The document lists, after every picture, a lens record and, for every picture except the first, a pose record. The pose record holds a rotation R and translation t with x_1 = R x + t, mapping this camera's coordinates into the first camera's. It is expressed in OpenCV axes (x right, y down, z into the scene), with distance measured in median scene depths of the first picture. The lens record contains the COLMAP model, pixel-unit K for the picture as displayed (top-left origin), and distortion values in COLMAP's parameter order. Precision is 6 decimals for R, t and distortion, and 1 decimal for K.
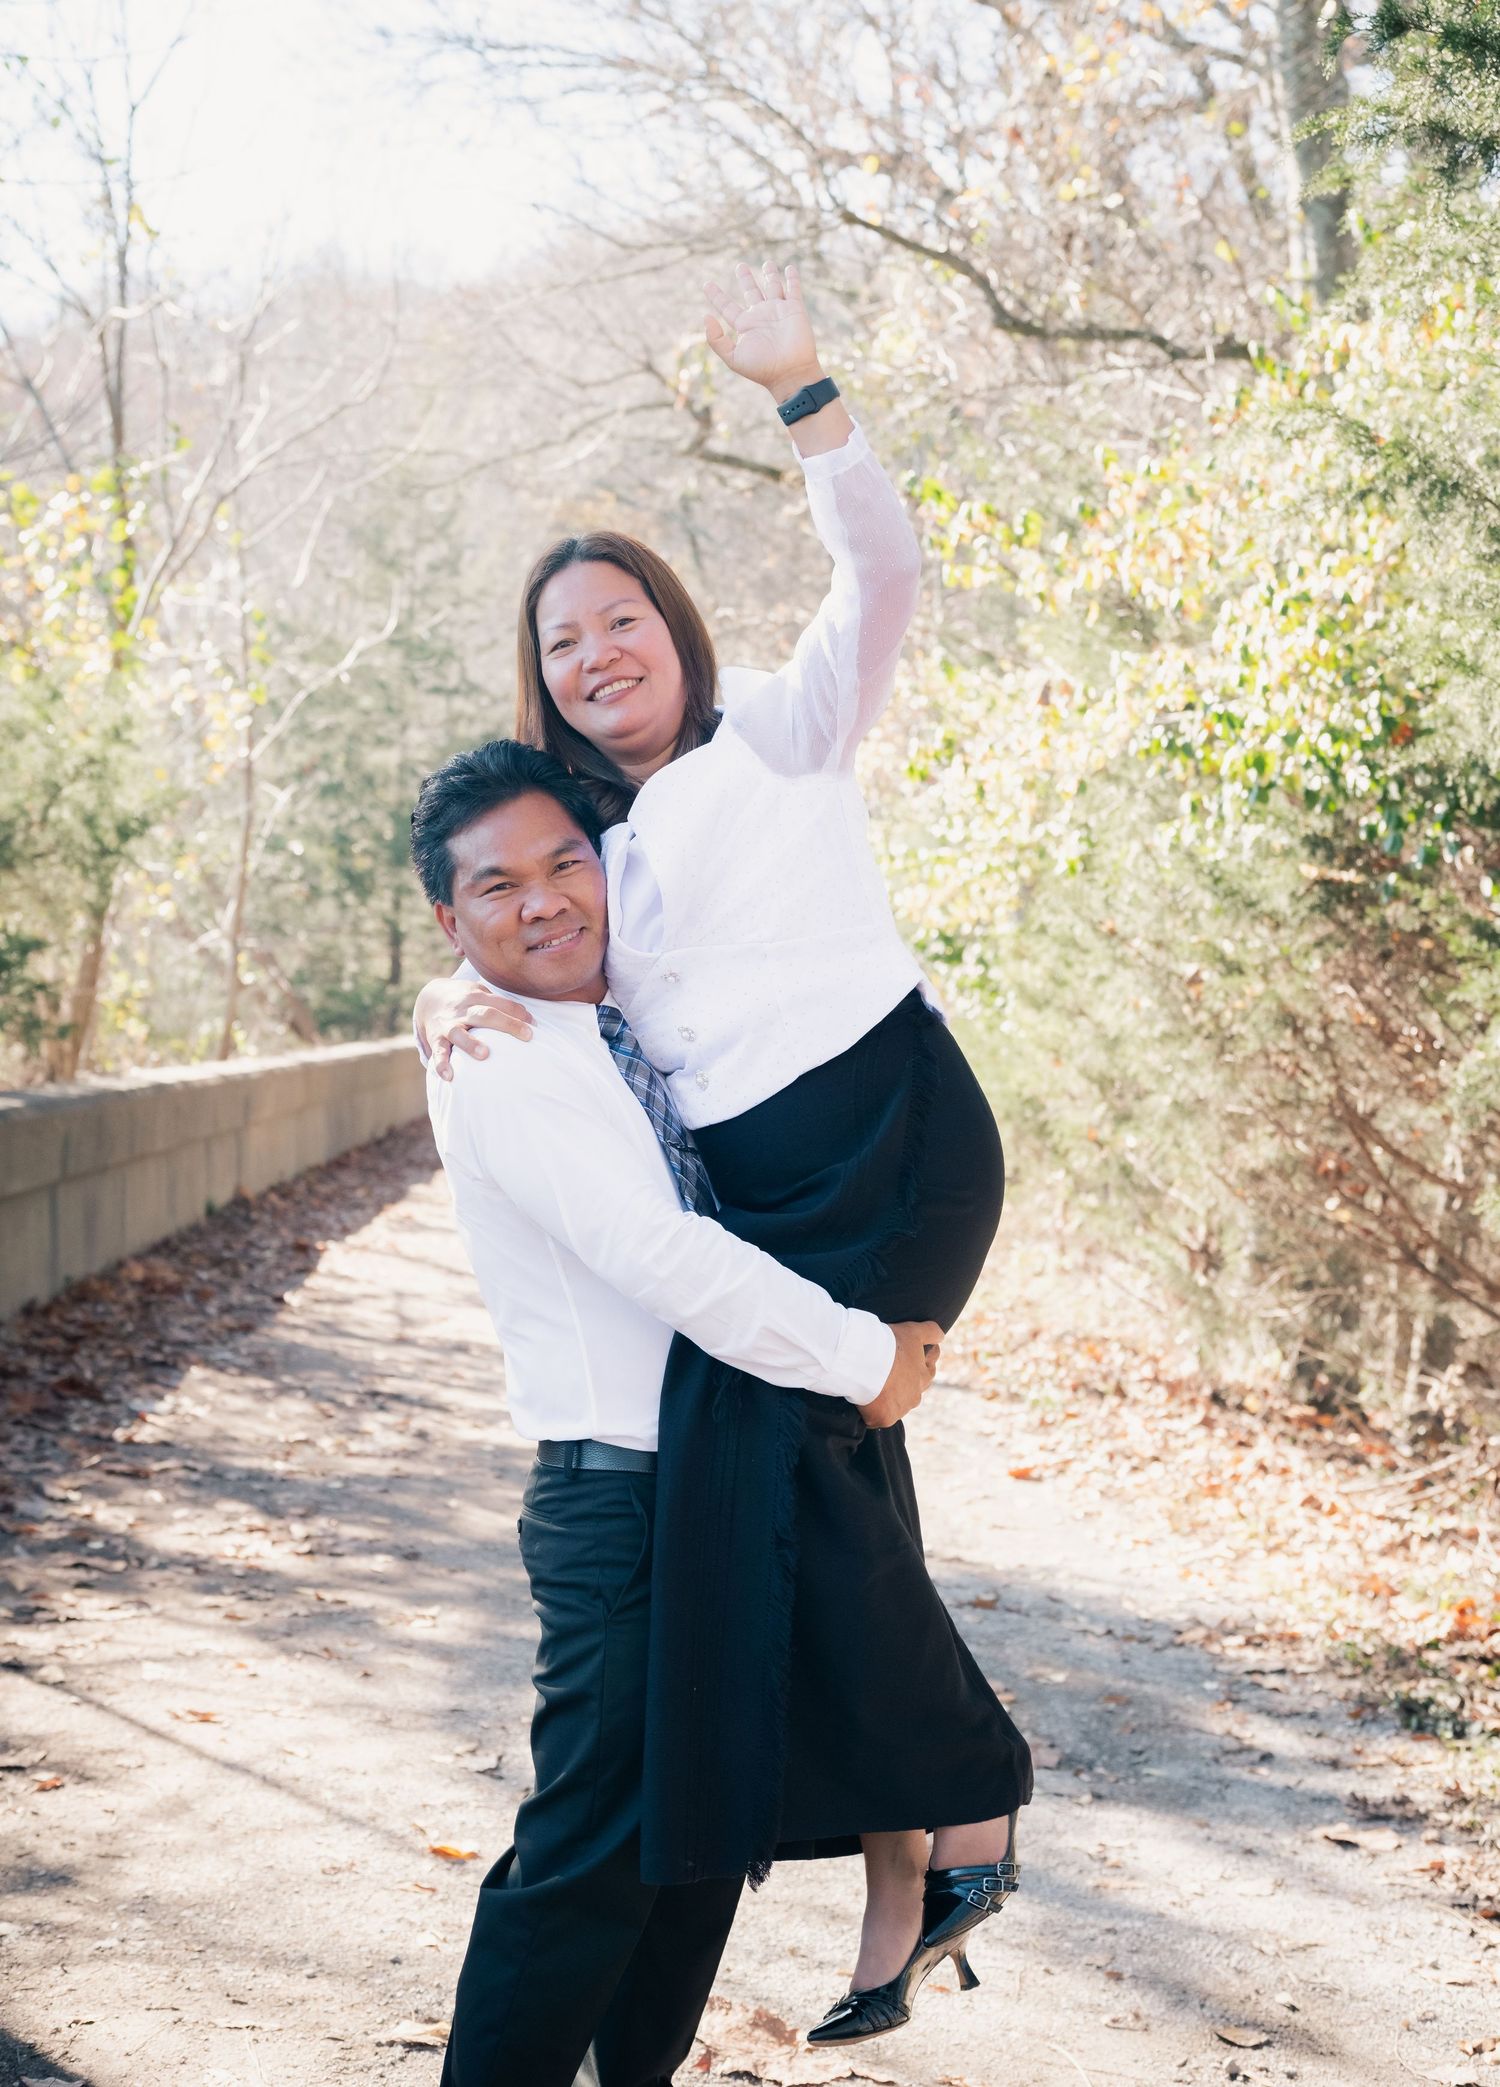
lens RADIAL K [[3538.5, 0, 772.5], [0, 3538.5, 968.4], [0, 0, 1]] dist [0.022906, -0.053056]
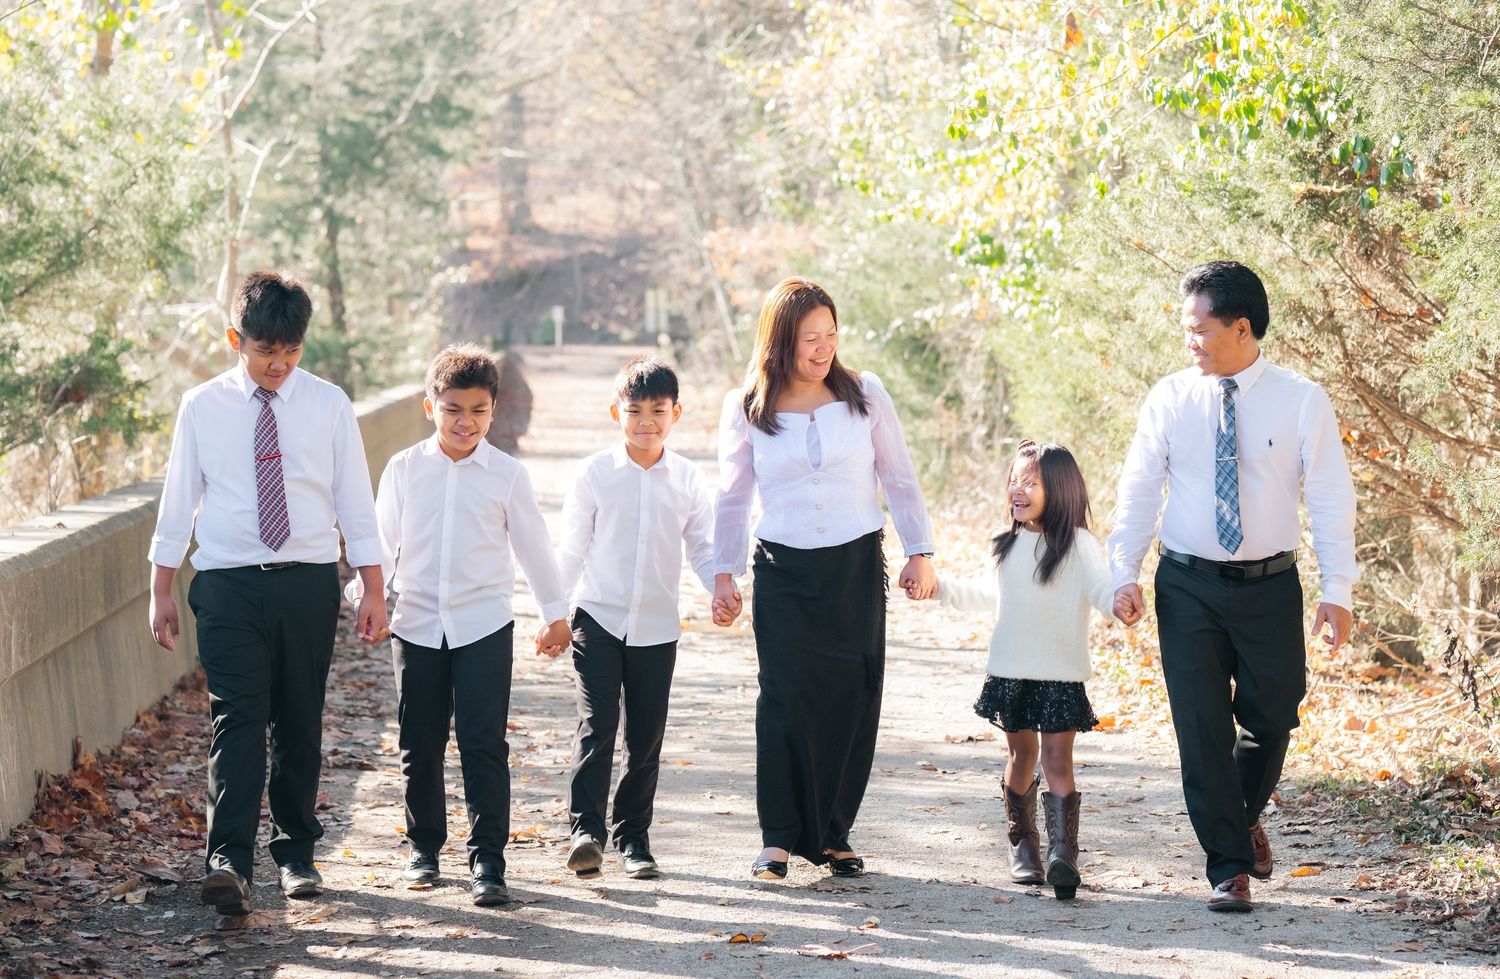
lens RADIAL K [[5856.1, 0, 750.0], [0, 5856.1, 489.5], [0, 0, 1]] dist [0.014678, 3.177995]
pose [[0.995144, -0.097967, 0.009528, -0.048241], [0.097375, 0.993994, 0.049933, -0.035341], [-0.014363, -0.048763, 0.998707, -0.787946]]
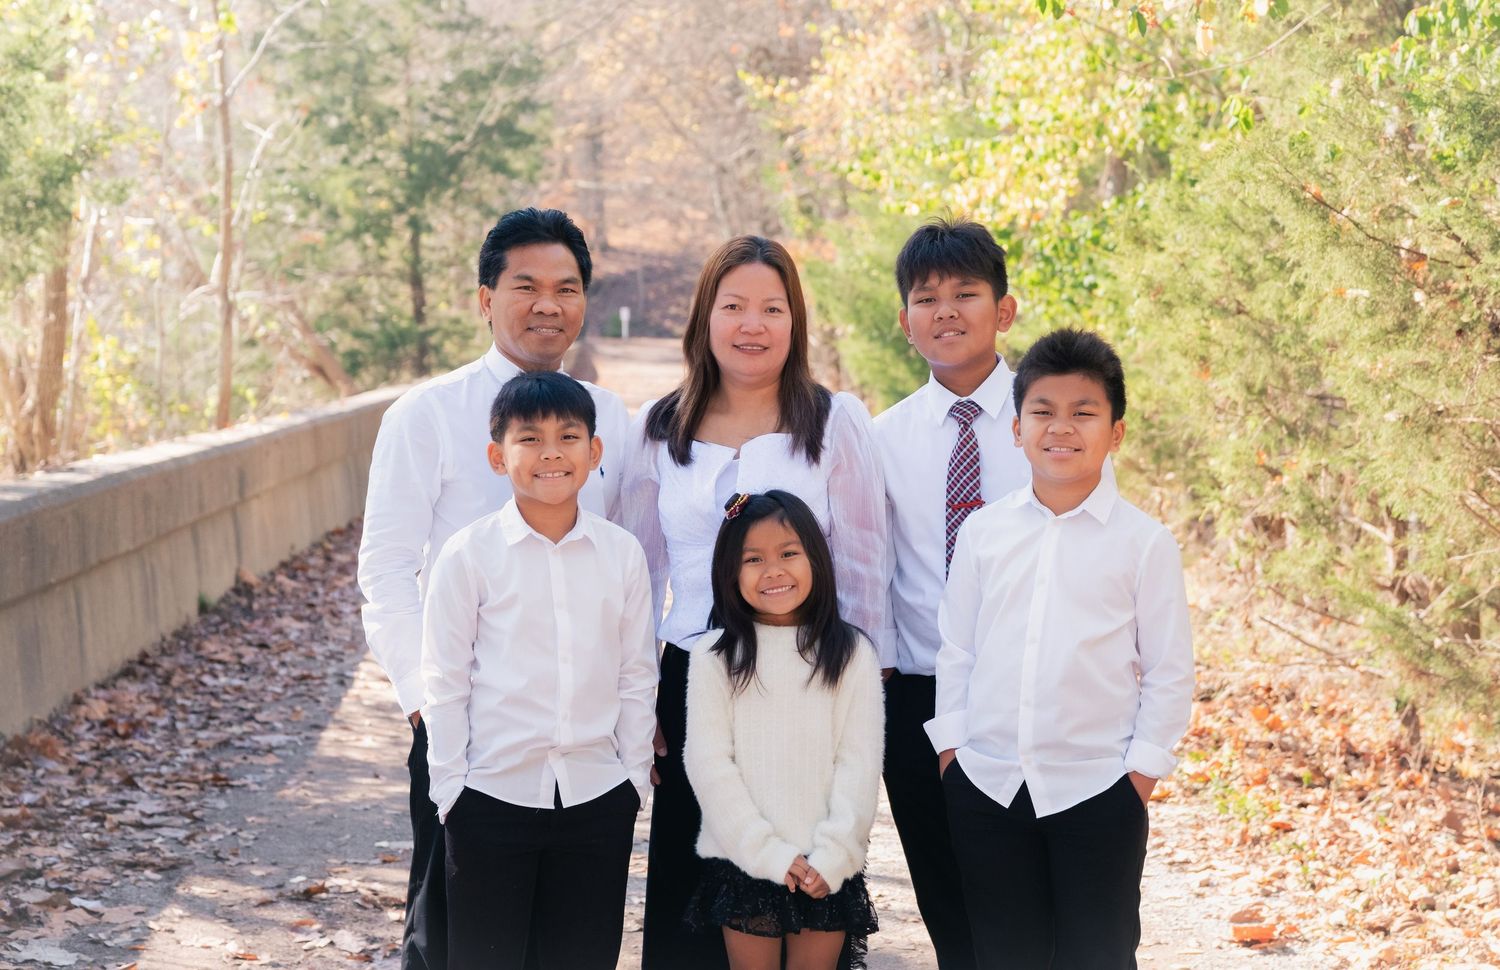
lens RADIAL K [[2810.4, 0, 811.3], [0, 2810.4, 372.5], [0, 0, 1]] dist [0.038832, -0.290286]
pose [[0.996895, -0.076652, 0.018004, -0.021364], [0.075959, 0.996444, 0.036452, -0.003502], [-0.020734, -0.034971, 0.999173, 0.372469]]
